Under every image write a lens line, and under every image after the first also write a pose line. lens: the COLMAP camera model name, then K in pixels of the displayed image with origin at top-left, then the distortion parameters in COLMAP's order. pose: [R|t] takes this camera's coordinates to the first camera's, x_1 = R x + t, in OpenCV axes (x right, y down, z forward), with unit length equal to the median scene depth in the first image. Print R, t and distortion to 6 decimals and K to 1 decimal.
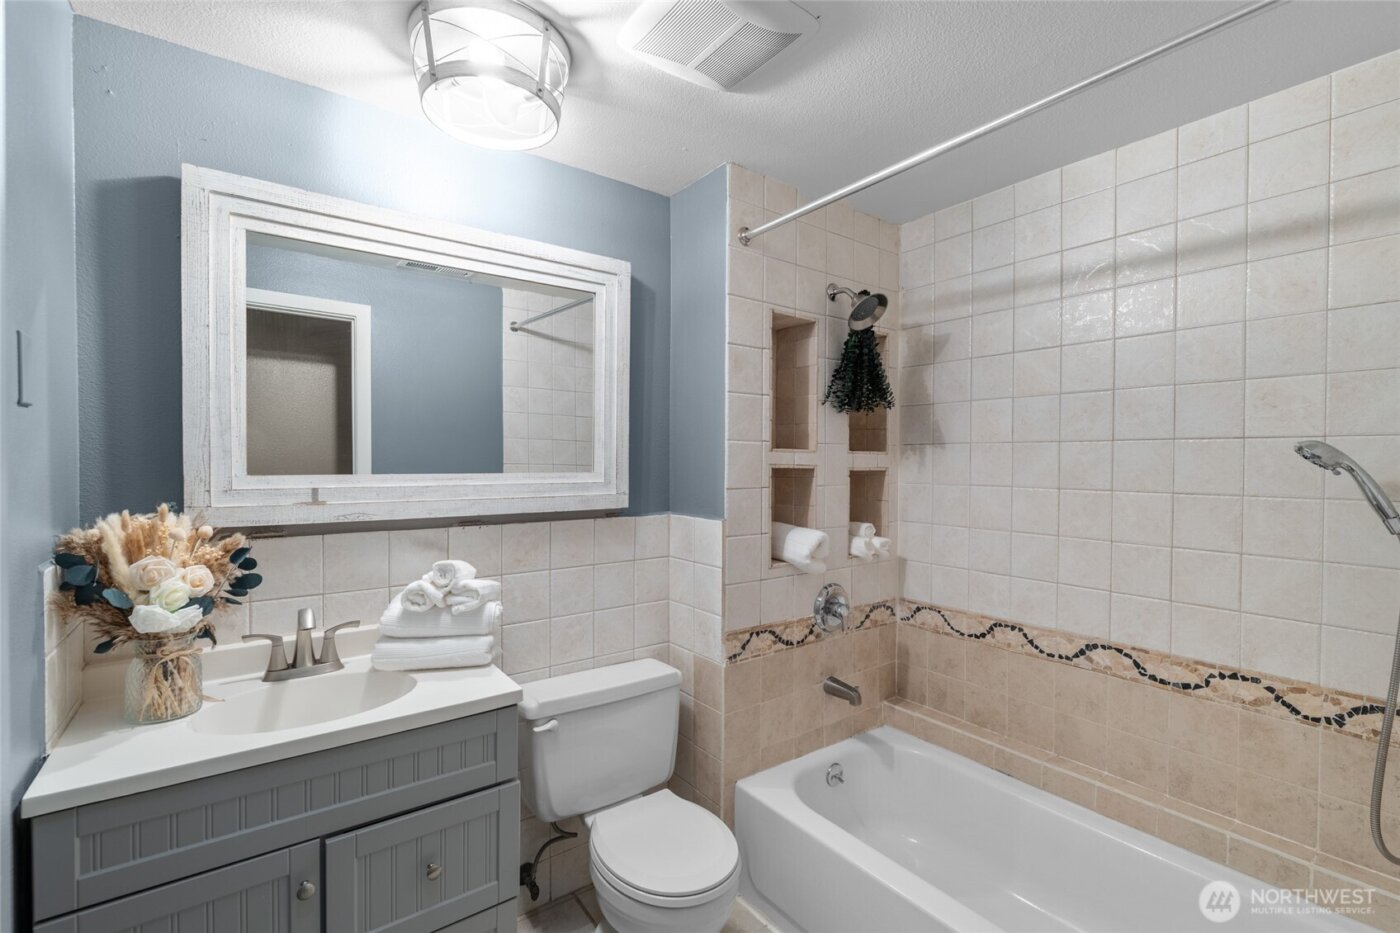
lens RADIAL K [[635.2, 0, 697.6], [0, 635.2, 470.7], [0, 0, 1]] dist [-0.005805, 0.002643]
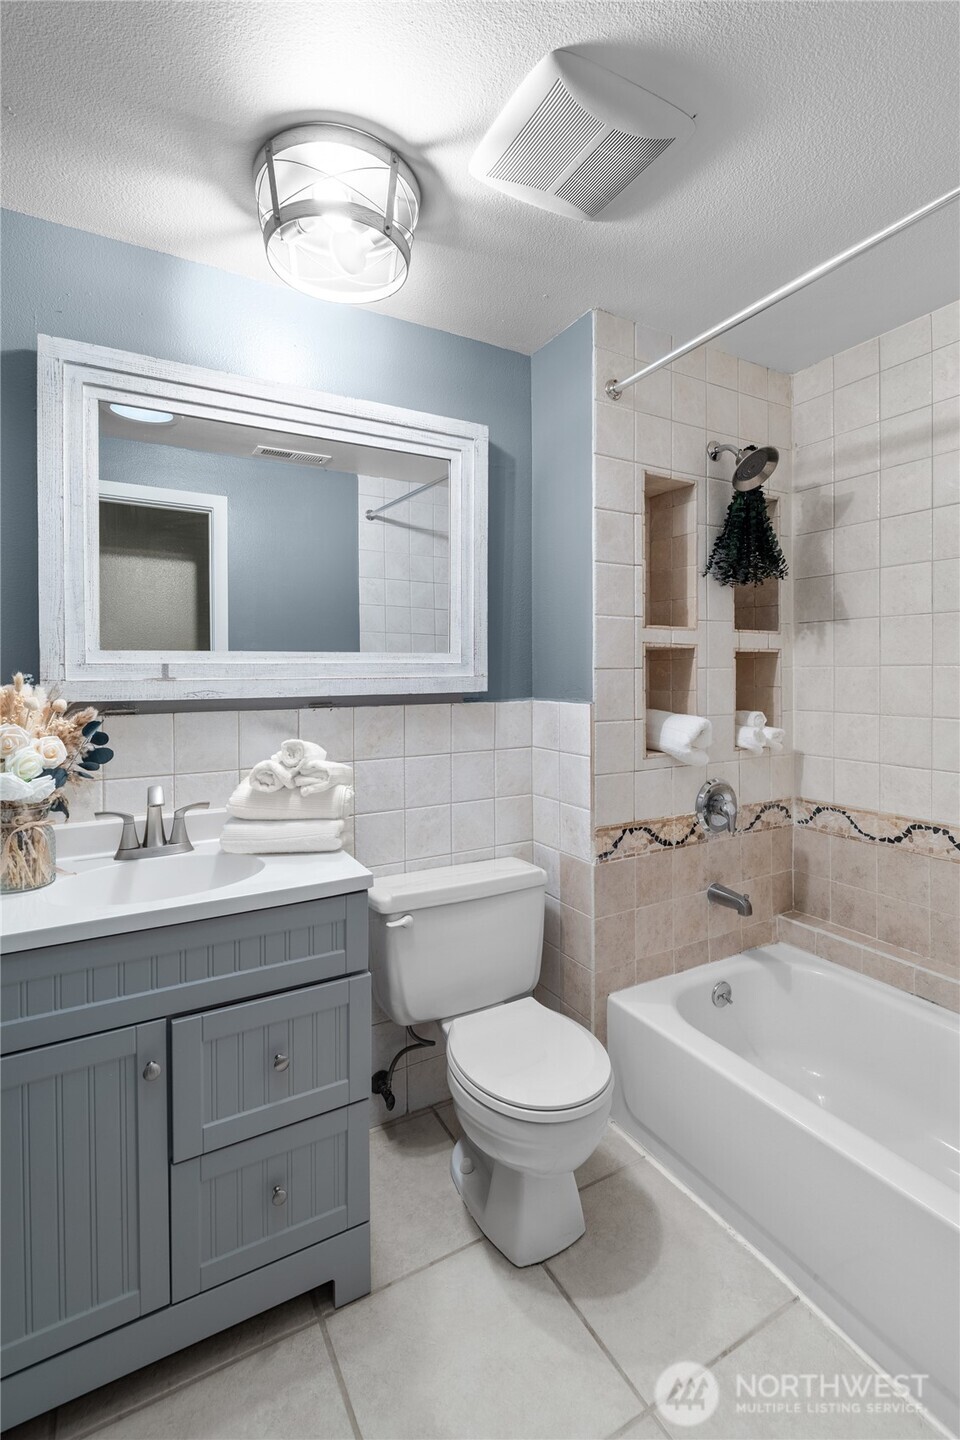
lens RADIAL K [[653.4, 0, 489.9], [0, 653.4, 709.8], [0, 0, 1]] dist [-0.005805, 0.002643]
pose [[0.992687, -0.007429, -0.120489, 0.008747], [0.006420, 0.999941, -0.008765, 0.094924], [0.120547, 0.007927, 0.992676, 0.058624]]
